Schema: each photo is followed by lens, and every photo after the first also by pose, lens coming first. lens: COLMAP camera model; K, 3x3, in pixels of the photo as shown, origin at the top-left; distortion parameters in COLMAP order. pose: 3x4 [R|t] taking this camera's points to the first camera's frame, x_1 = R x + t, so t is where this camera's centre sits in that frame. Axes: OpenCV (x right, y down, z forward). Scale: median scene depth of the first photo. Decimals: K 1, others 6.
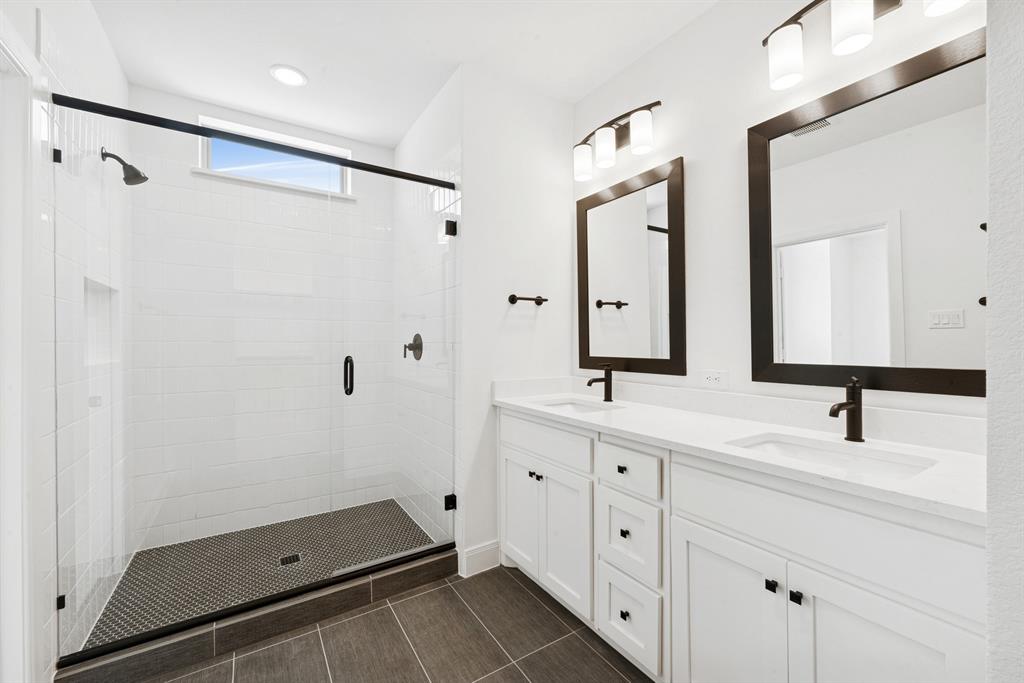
lens RADIAL K [[410.9, 0, 510.7], [0, 410.9, 338.4], [0, 0, 1]] dist [-0.009654, -0.000116]
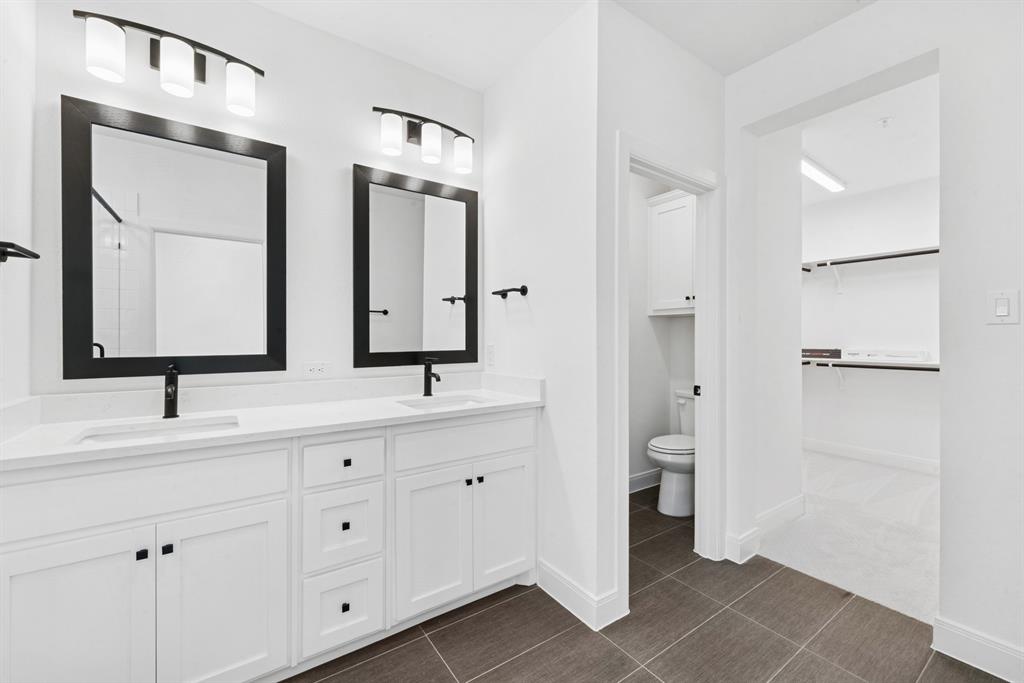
lens RADIAL K [[410.9, 0, 510.7], [0, 410.9, 338.4], [0, 0, 1]] dist [-0.009654, -0.000116]
pose [[-0.040081, -0.016380, 0.999062, -0.577455], [-0.021059, 0.999657, 0.015544, -0.012902], [-0.998975, -0.020416, -0.040412, 0.482900]]
